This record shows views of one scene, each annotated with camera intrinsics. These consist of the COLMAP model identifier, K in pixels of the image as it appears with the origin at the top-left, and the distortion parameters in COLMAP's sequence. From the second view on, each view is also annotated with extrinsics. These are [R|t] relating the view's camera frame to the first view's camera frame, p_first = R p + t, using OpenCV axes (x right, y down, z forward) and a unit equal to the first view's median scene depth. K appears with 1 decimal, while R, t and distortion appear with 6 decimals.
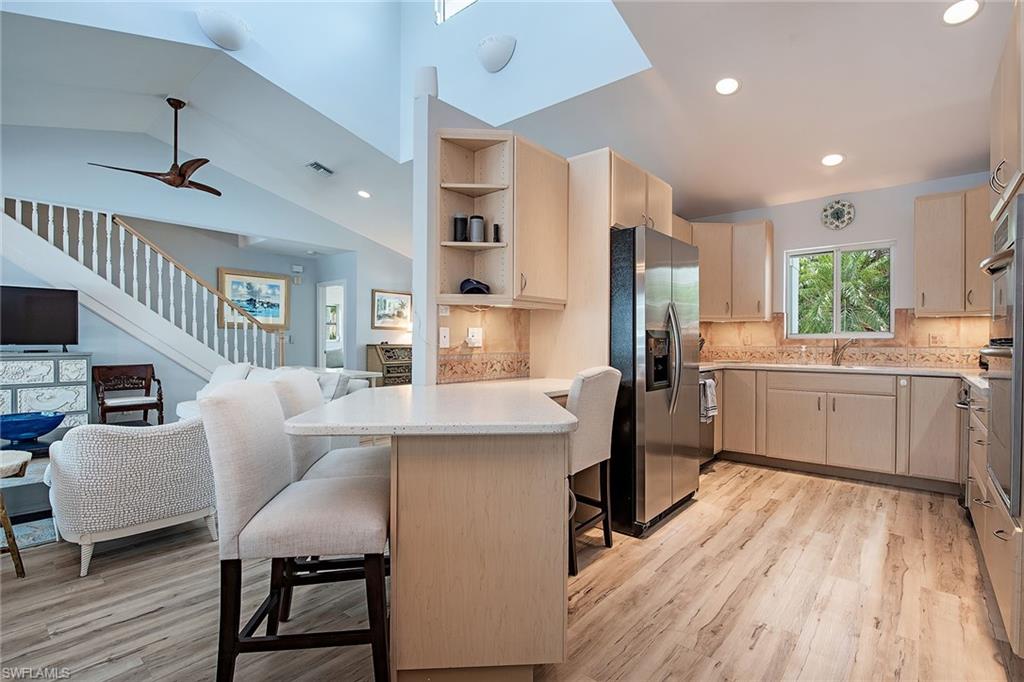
lens RADIAL K [[467.0, 0, 513.9], [0, 467.0, 342.8], [0, 0, 1]] dist [0.002802, -0.000190]
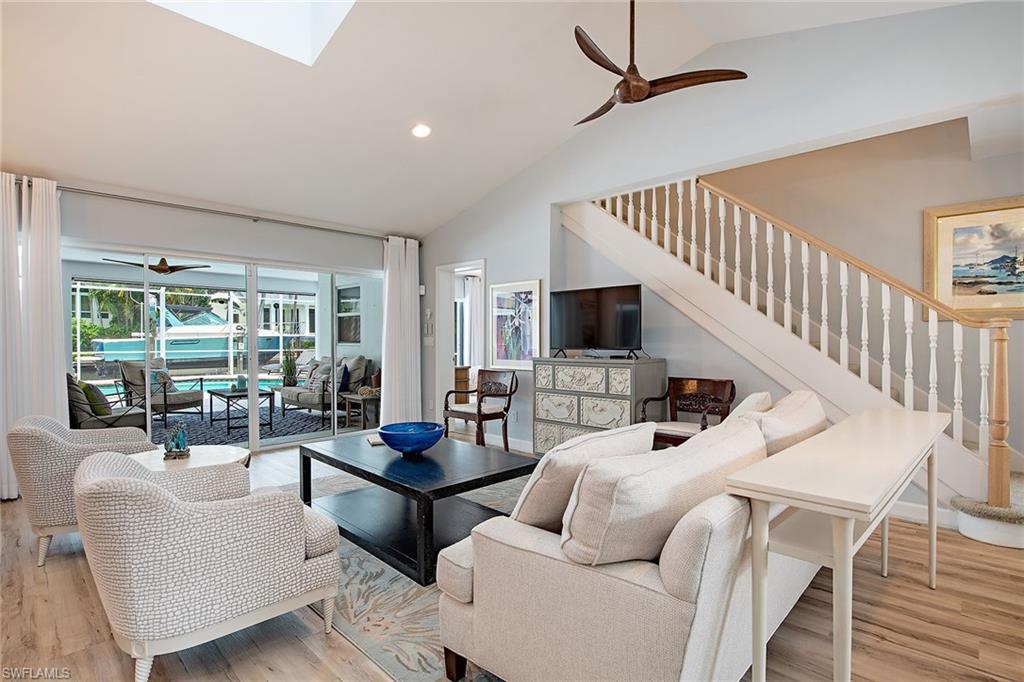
lens RADIAL K [[497.8, 0, 518.3], [0, 497.8, 344.1], [0, 0, 1]] dist [-0.010172, -0.000432]
pose [[-0.066740, 0.006695, -0.997748, -0.041922], [-0.002067, 0.999974, 0.006848, -0.011840], [0.997768, 0.002520, -0.066724, 0.817915]]
